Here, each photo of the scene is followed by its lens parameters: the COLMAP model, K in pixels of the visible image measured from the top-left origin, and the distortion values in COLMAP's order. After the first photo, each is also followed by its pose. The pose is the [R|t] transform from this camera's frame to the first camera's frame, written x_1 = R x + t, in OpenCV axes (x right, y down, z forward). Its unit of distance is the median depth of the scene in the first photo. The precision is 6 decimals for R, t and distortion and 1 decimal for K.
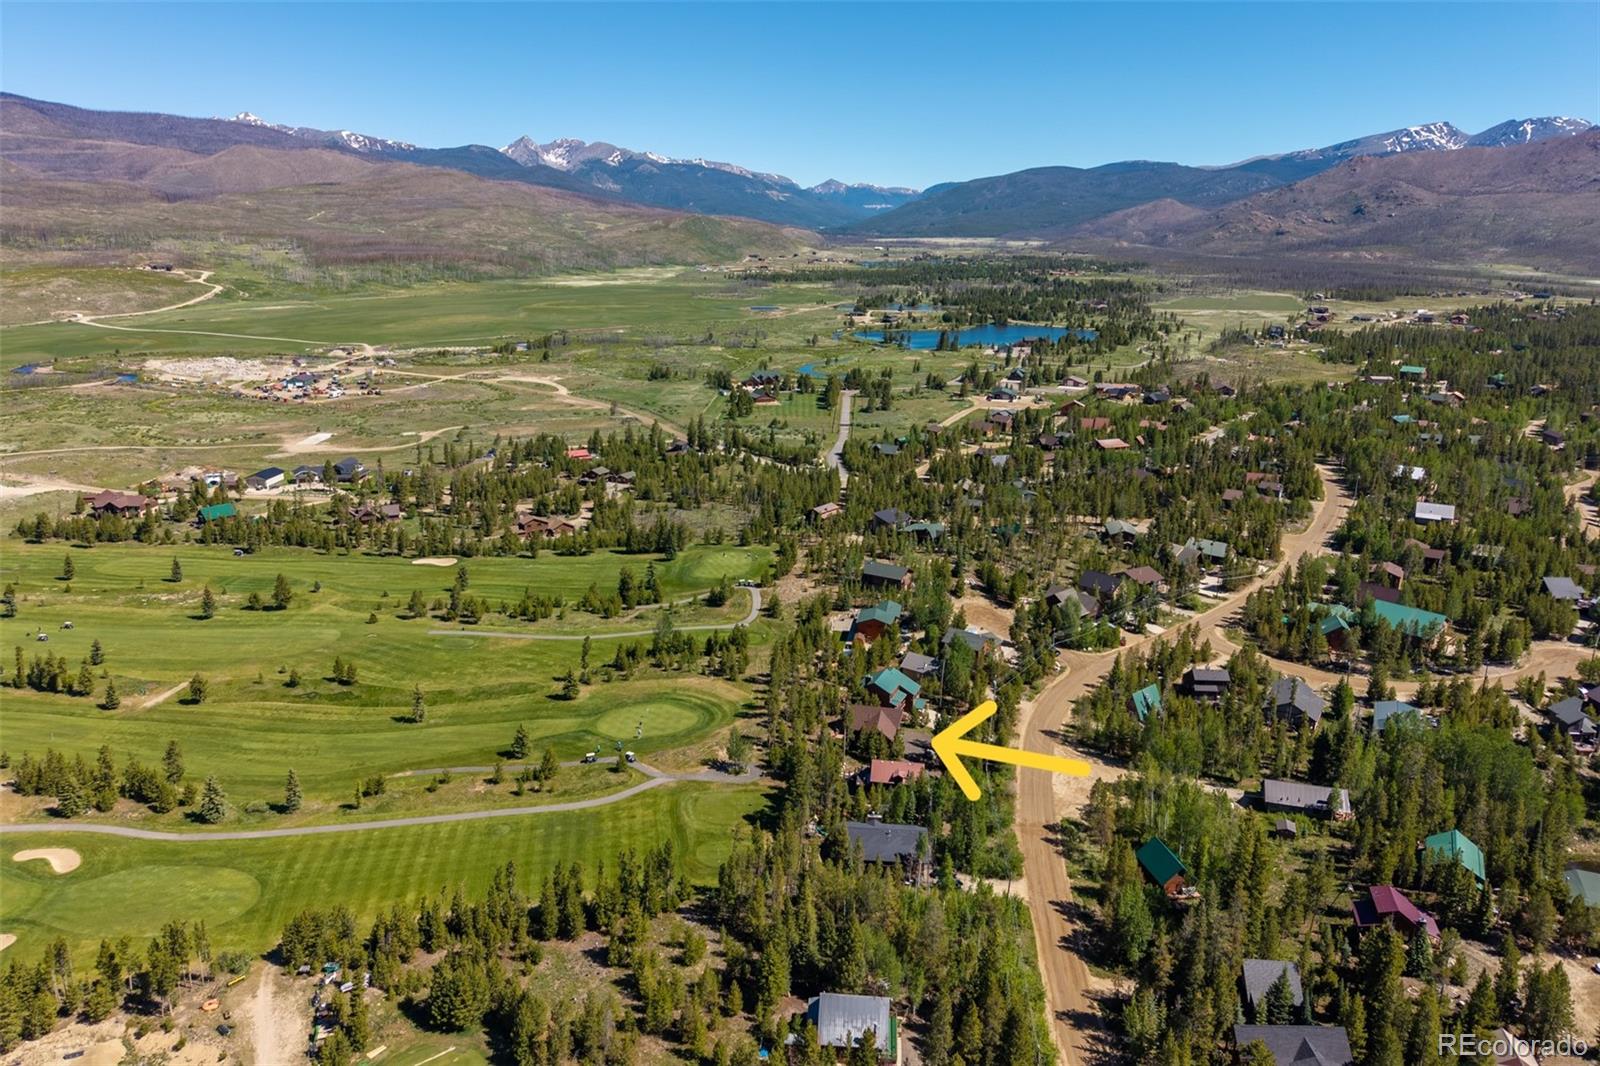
lens RADIAL K [[1059.0, 0, 808.2], [0, 1059.0, 526.0], [0, 0, 1]] dist [0.052307, -0.041614]
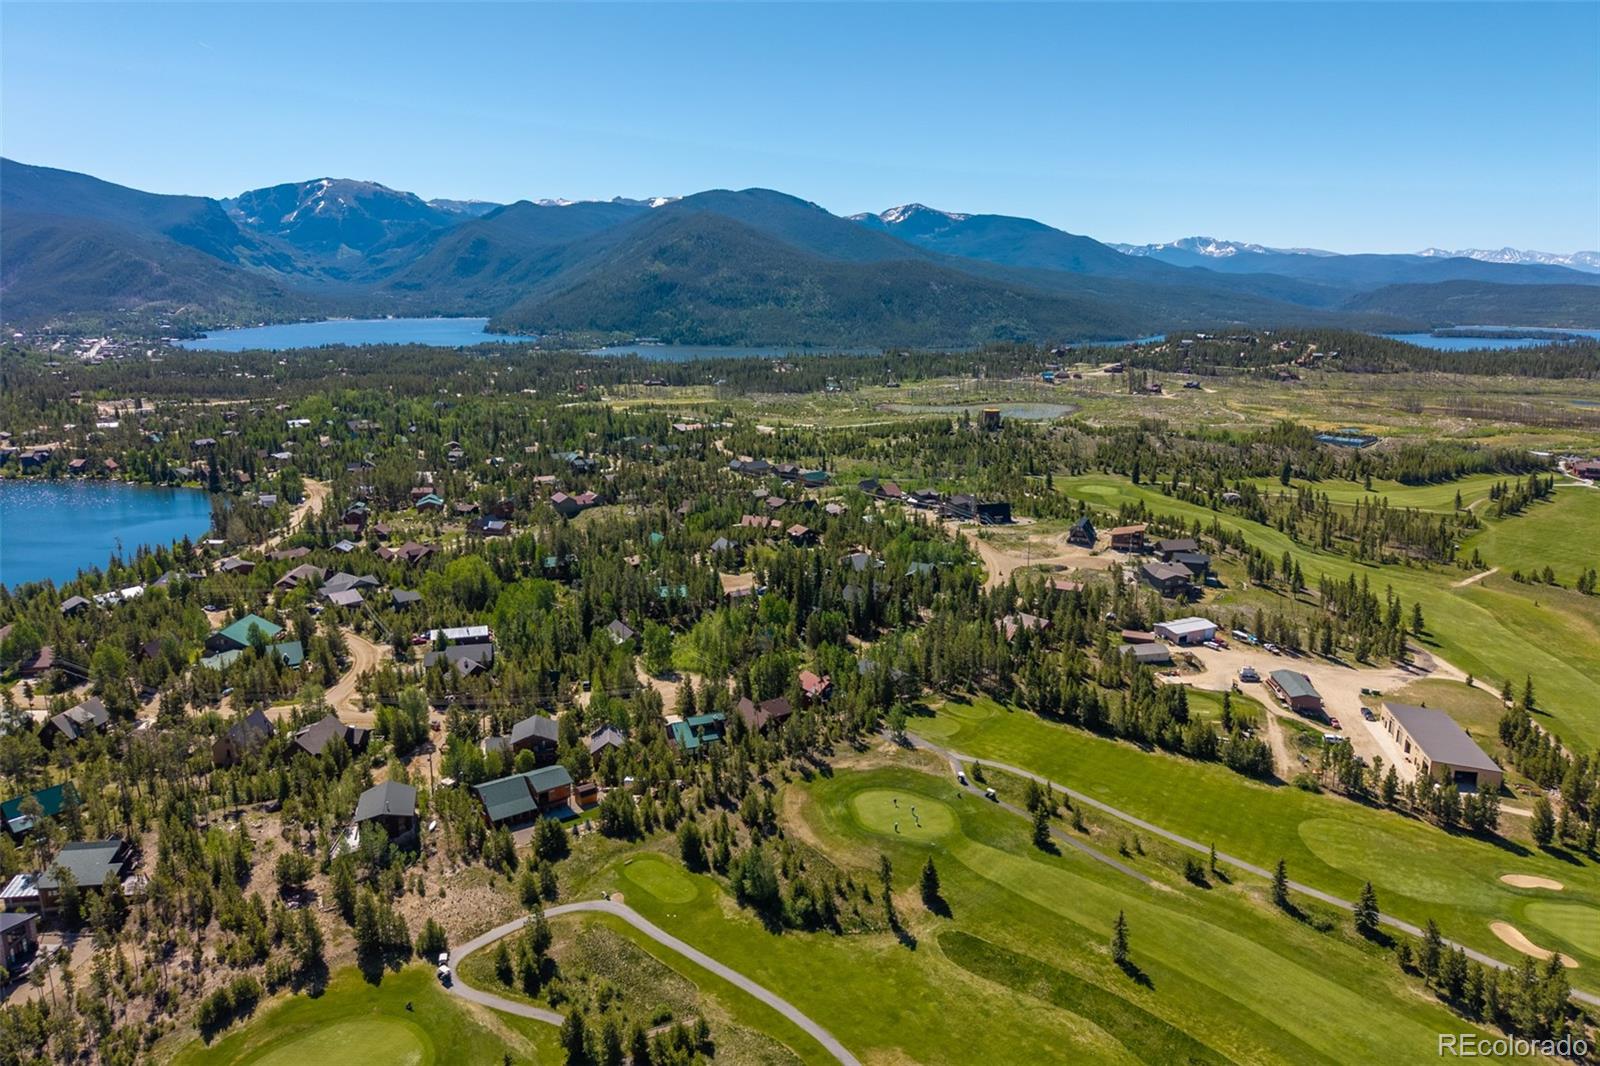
lens RADIAL K [[1053.7, 0, 804.3], [0, 1053.7, 572.2], [0, 0, 1]] dist [0.000907, -0.000416]
pose [[-0.708275, -0.210514, 0.673818, -0.087779], [0.178521, 0.870065, 0.459475, -0.056613], [-0.682991, 0.445725, -0.578664, 0.198818]]
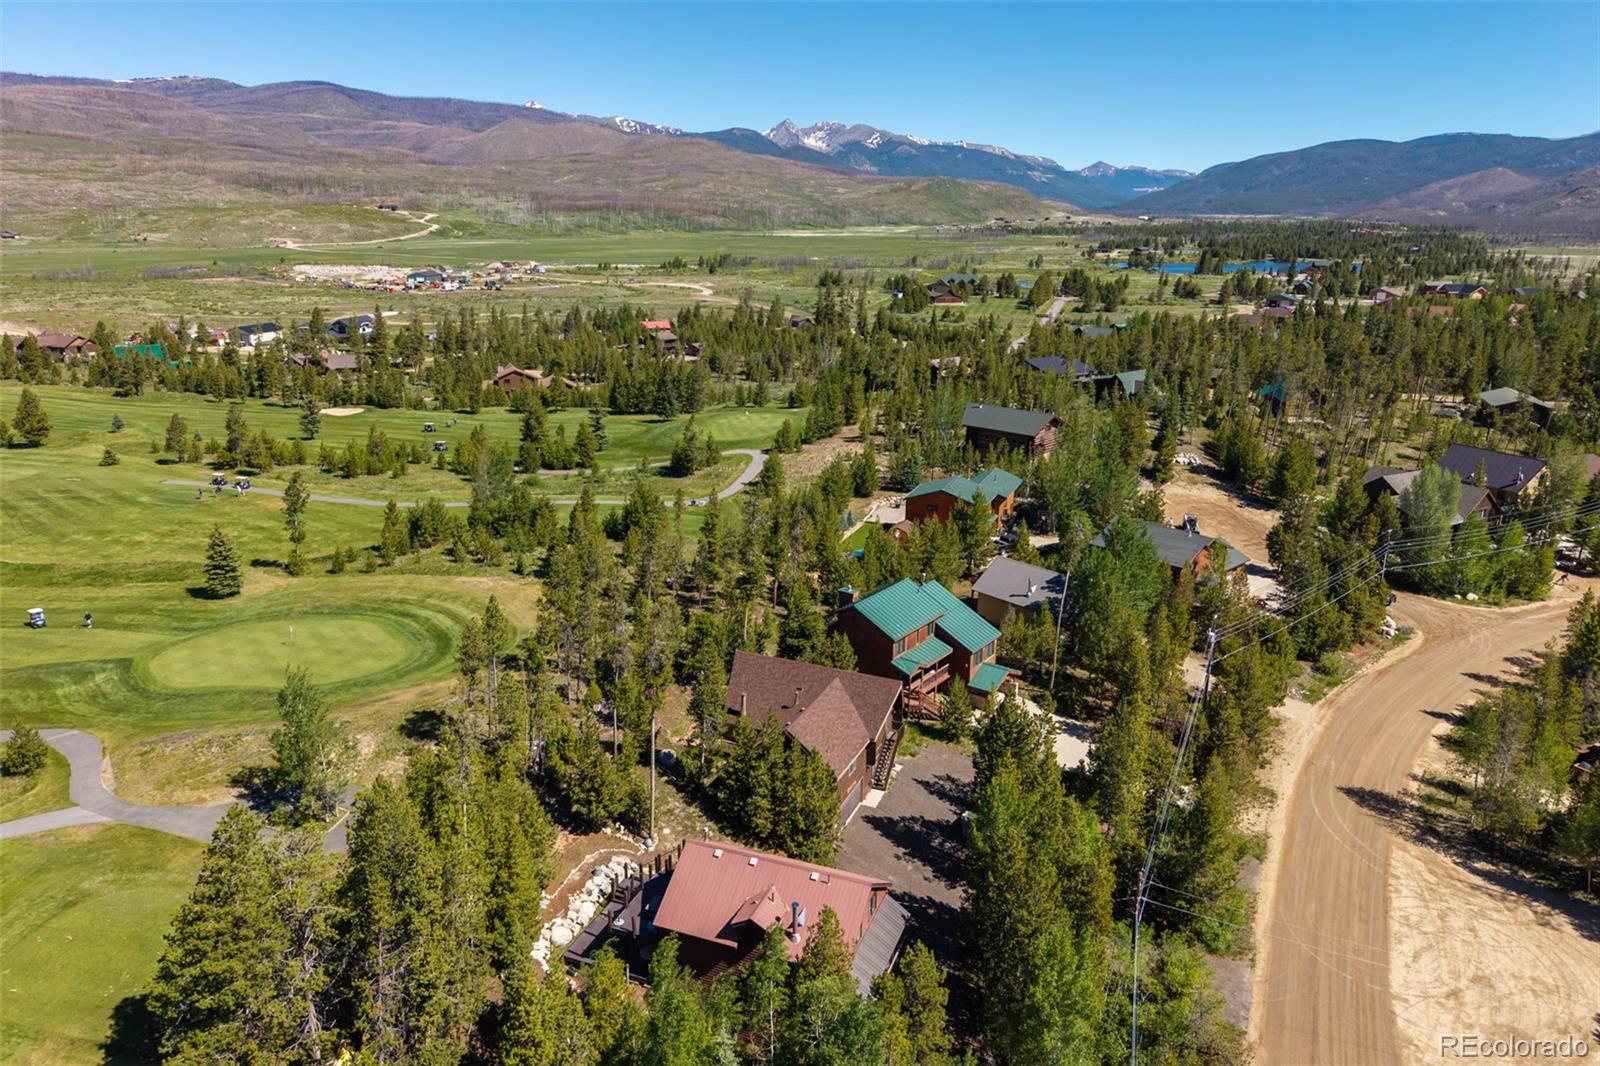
lens RADIAL K [[1053.7, 0, 804.3], [0, 1053.7, 572.2], [0, 0, 1]] dist [0.000907, -0.000416]
pose [[0.971902, 0.070168, -0.224683, 0.016795], [-0.058960, 0.996676, 0.056223, 0.015783], [0.227882, -0.041396, 0.972809, 0.087366]]
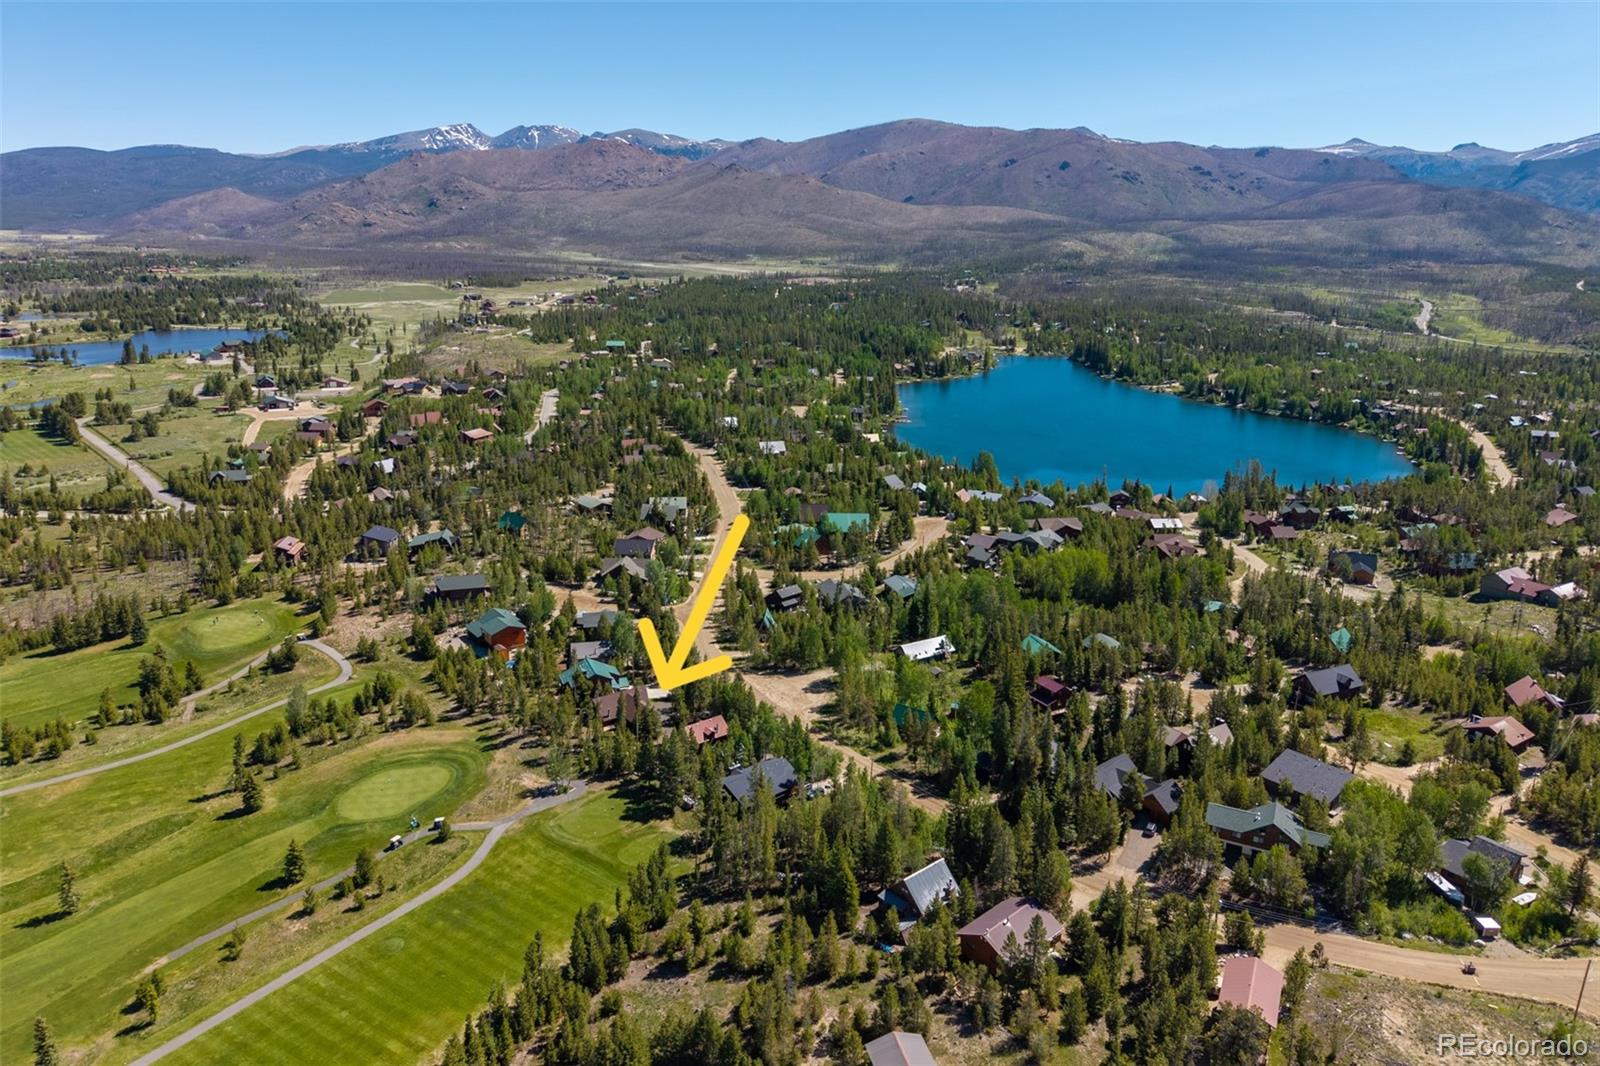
lens RADIAL K [[1075.7, 0, 800.0], [0, 1075.7, 533.0], [0, 0, 1]] dist [0.004954, -0.000201]
pose [[0.696441, -0.204047, 0.687993, -0.064517], [0.196153, 0.976341, 0.091004, -0.004768], [-0.690285, 0.071573, 0.719989, 0.016956]]
